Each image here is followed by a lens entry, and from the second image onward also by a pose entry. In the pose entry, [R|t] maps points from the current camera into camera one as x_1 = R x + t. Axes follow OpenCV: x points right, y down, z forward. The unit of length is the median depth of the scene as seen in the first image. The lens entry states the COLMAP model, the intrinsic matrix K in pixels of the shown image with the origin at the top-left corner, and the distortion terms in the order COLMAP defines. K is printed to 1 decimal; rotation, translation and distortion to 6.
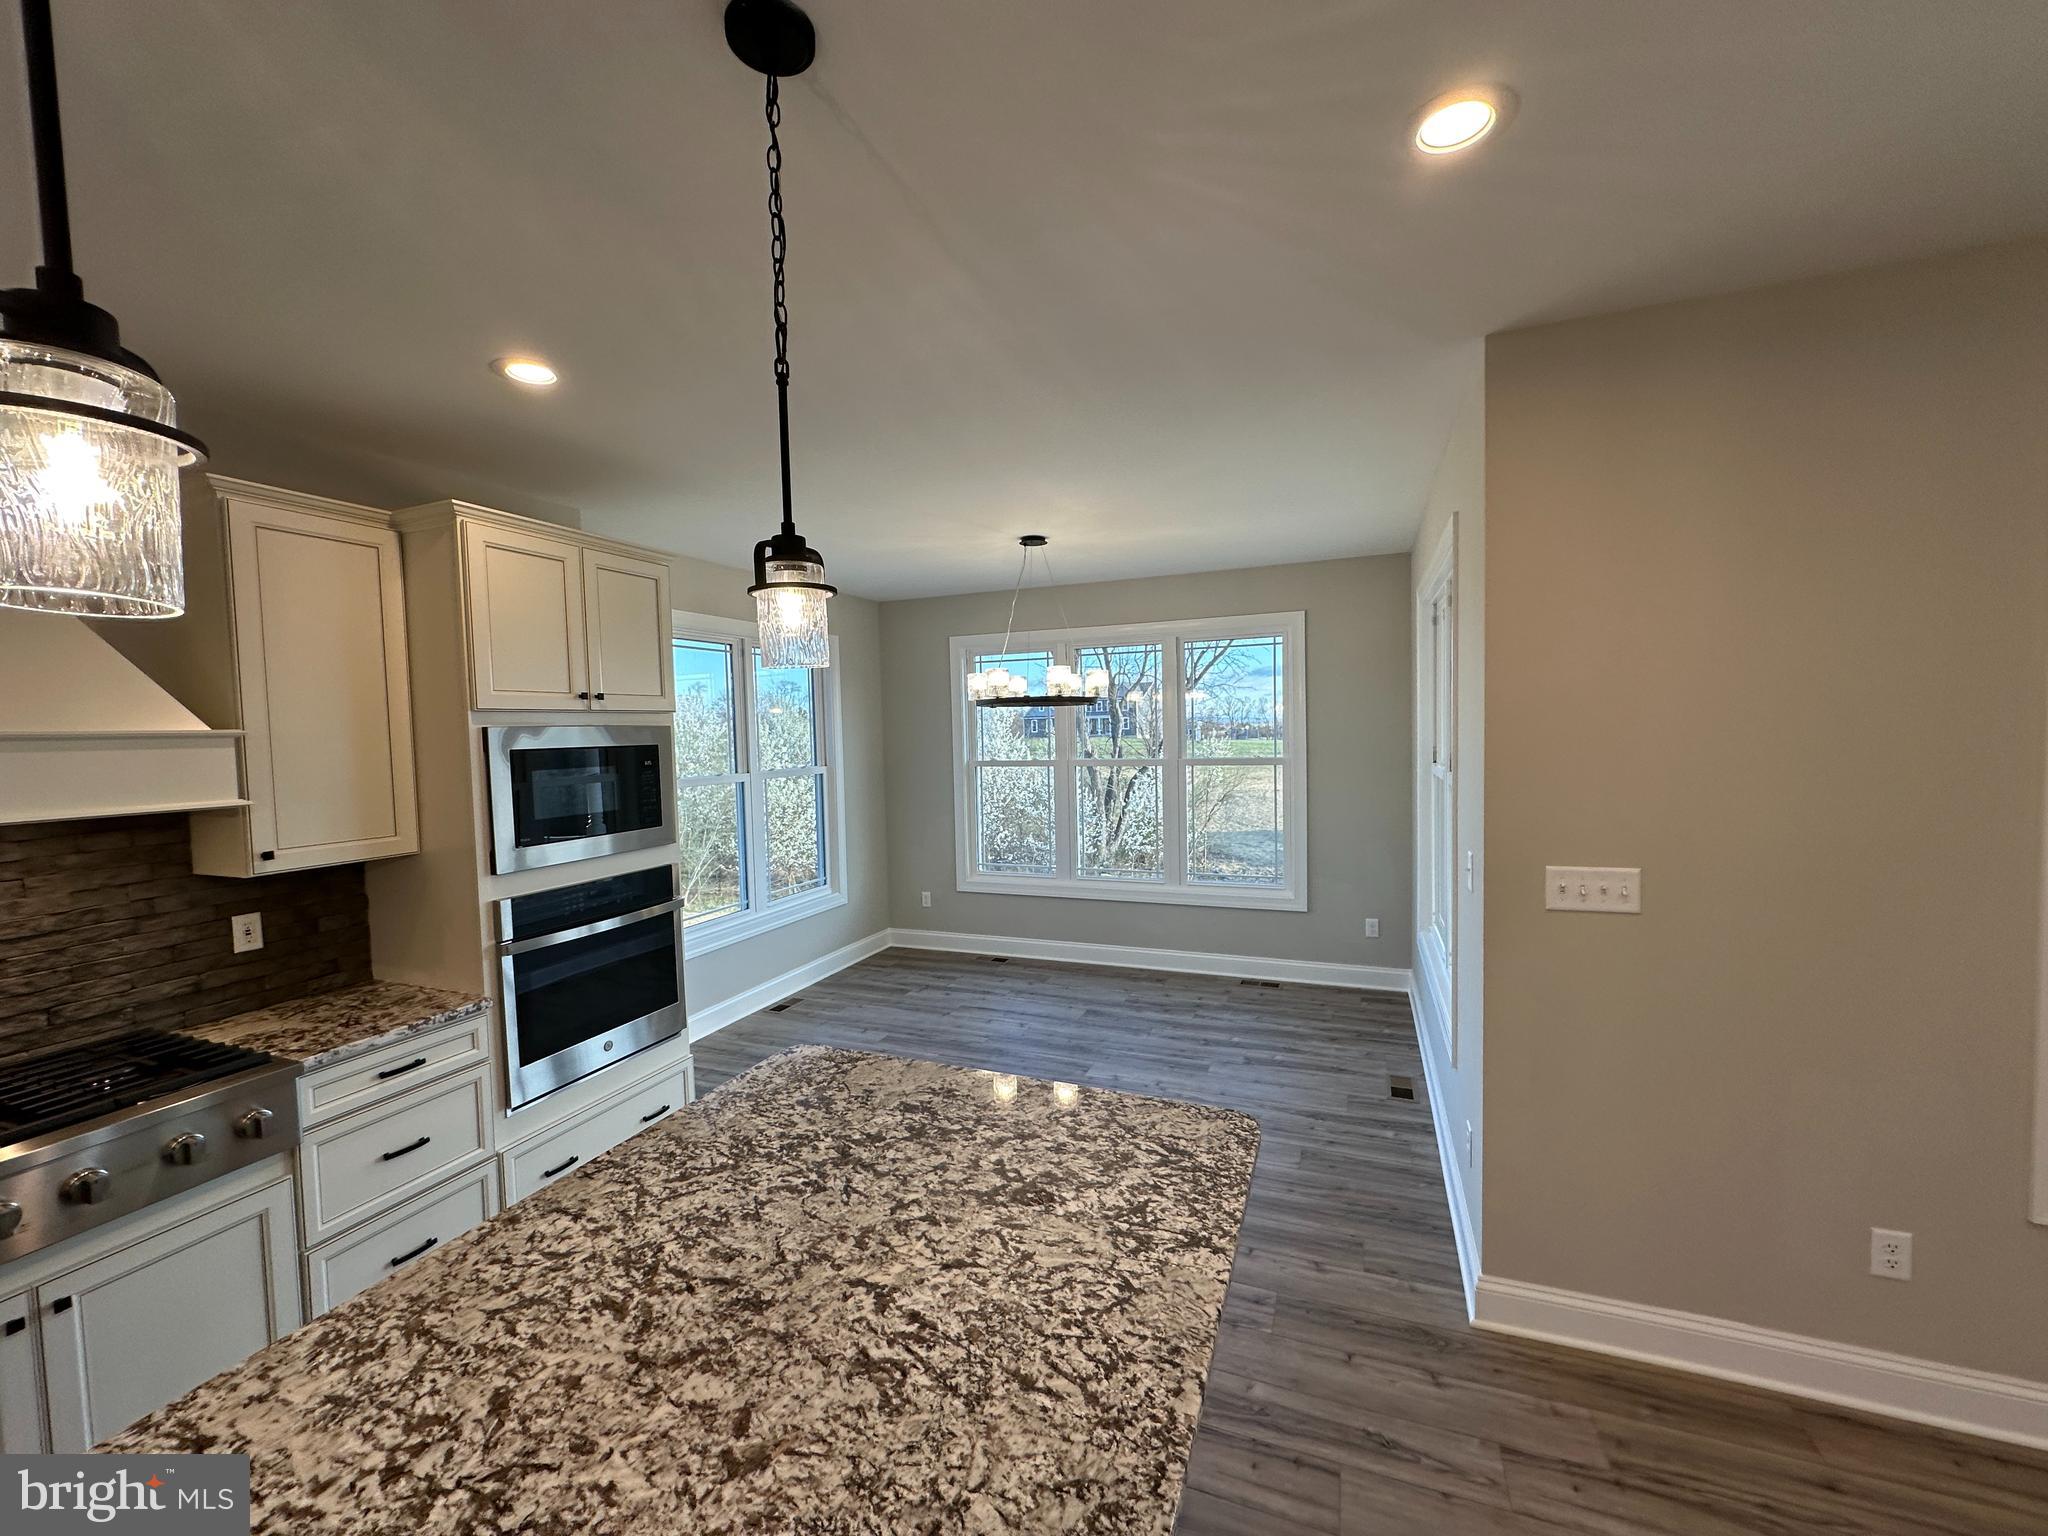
lens RADIAL K [[812.7, 0, 1024.0], [0, 812.7, 768.0], [0, 0, 1]] dist [0.005775, 0.000104]
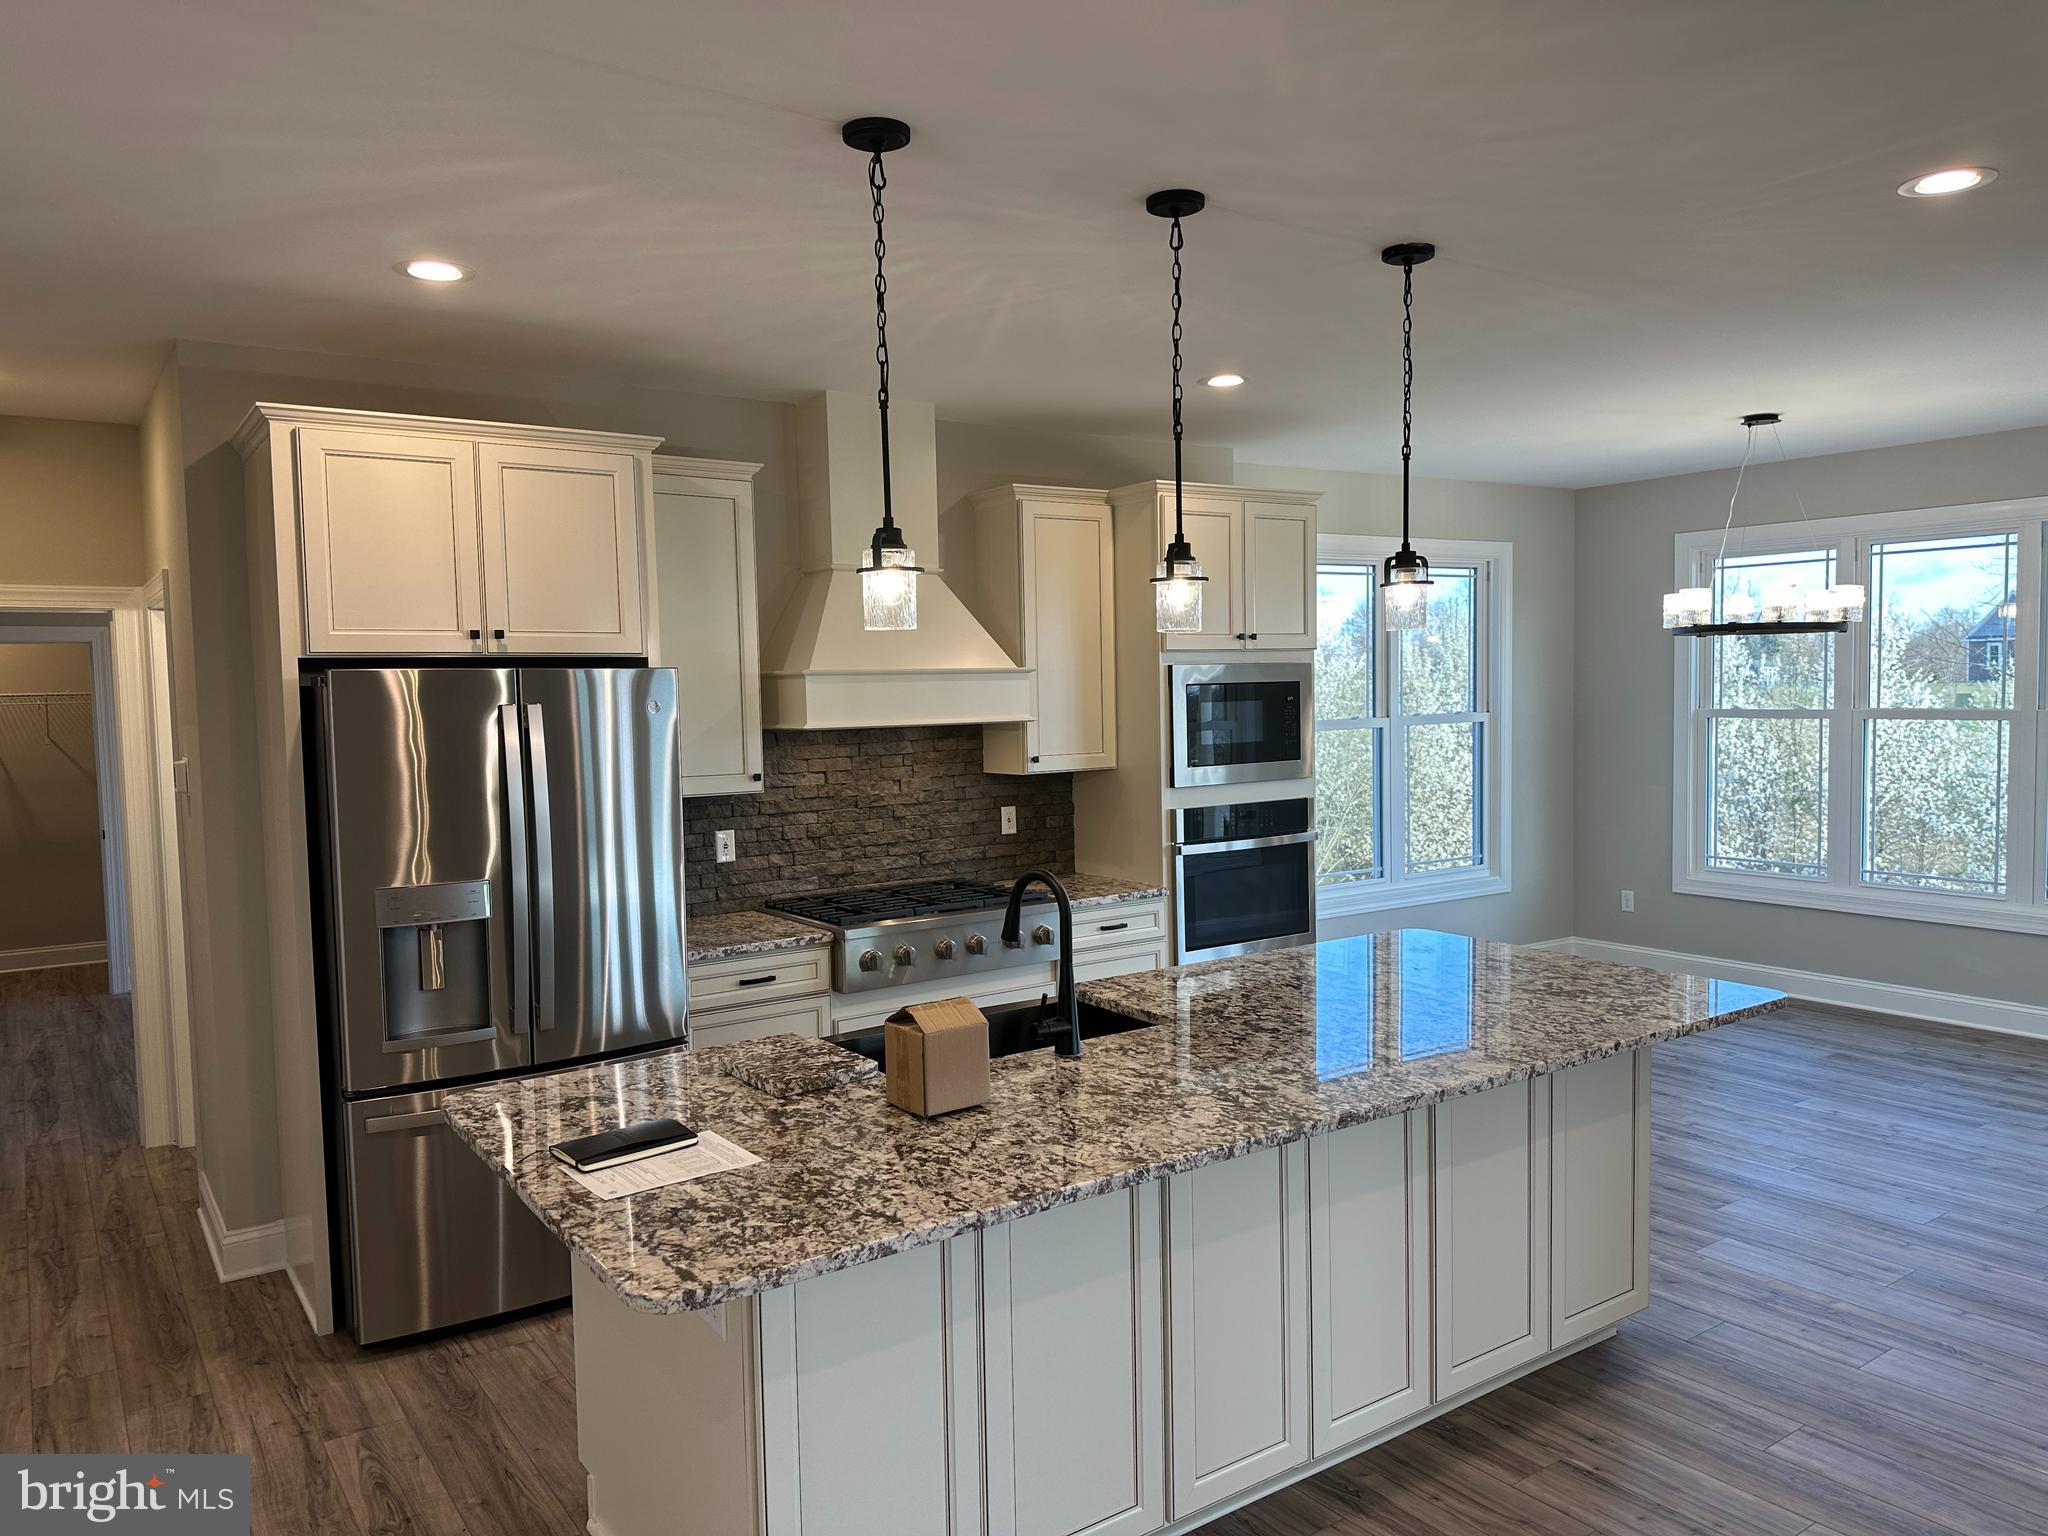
lens RADIAL K [[1364.5, 0, 1024.0], [0, 1364.5, 768.0], [0, 0, 1]] dist [0.102083, -0.142341]
pose [[0.829621, 0.042525, -0.556705, 0.289117], [-0.026330, 0.998966, 0.037070, 0.032606], [0.557706, -0.016096, 0.829883, -0.792229]]
